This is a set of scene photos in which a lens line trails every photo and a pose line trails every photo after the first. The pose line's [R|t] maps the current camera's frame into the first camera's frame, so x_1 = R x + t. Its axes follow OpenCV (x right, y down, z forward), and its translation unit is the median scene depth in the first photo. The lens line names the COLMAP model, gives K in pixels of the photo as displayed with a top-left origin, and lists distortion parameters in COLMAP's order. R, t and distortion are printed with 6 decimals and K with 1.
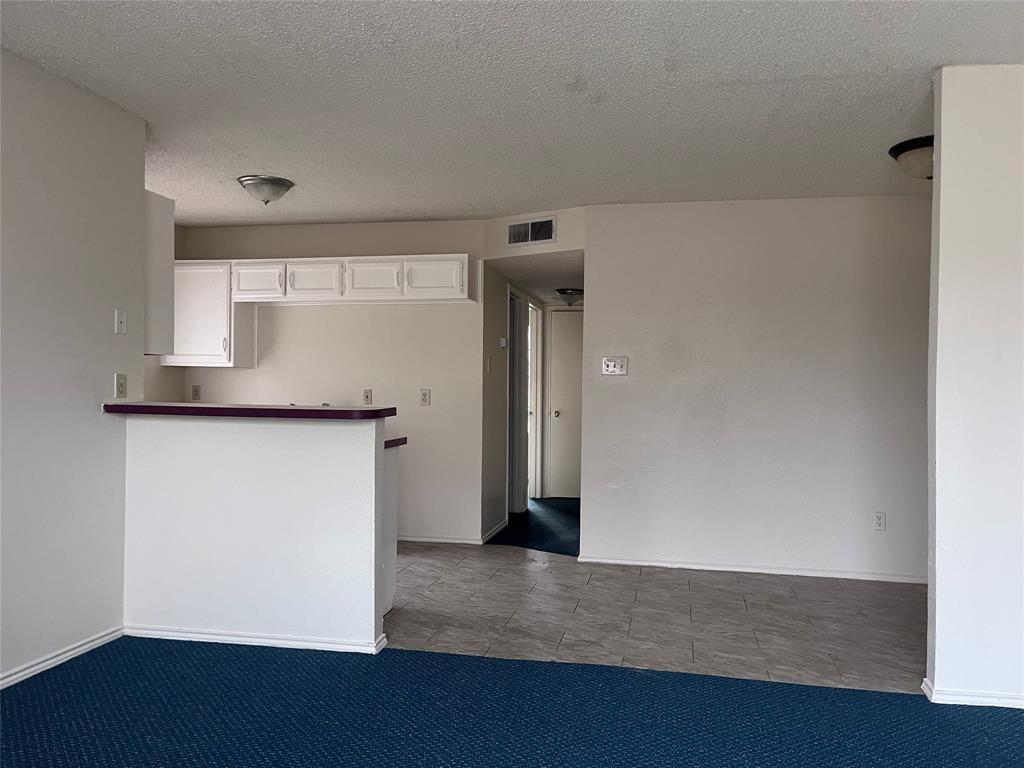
lens RADIAL K [[776.3, 0, 504.3], [0, 776.3, 388.3], [0, 0, 1]] dist [0.030612, -0.023088]
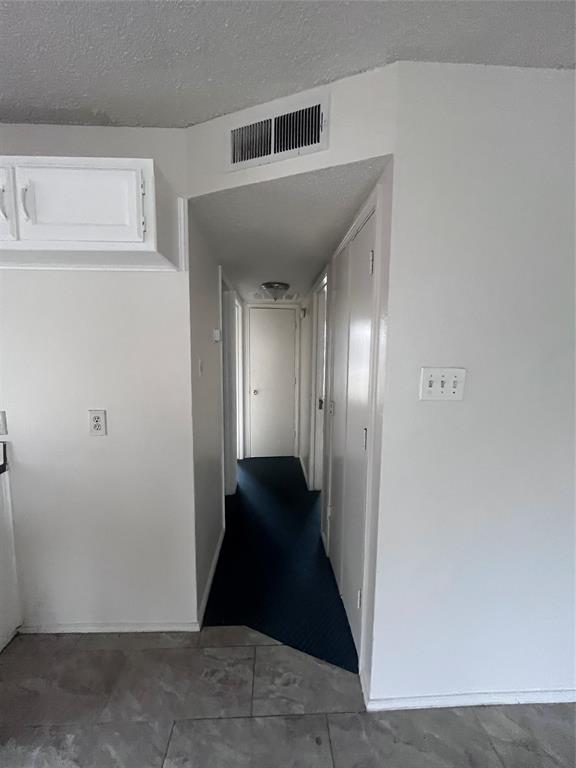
lens RADIAL K [[312.7, 0, 285.3], [0, 312.7, 380.8], [0, 0, 1]] dist [-0.003837, 0.000022]
pose [[0.966821, -0.026453, 0.254080, -0.019204], [0.002372, 0.995511, 0.094619, -0.048845], [-0.255443, -0.090877, 0.962544, 0.762171]]
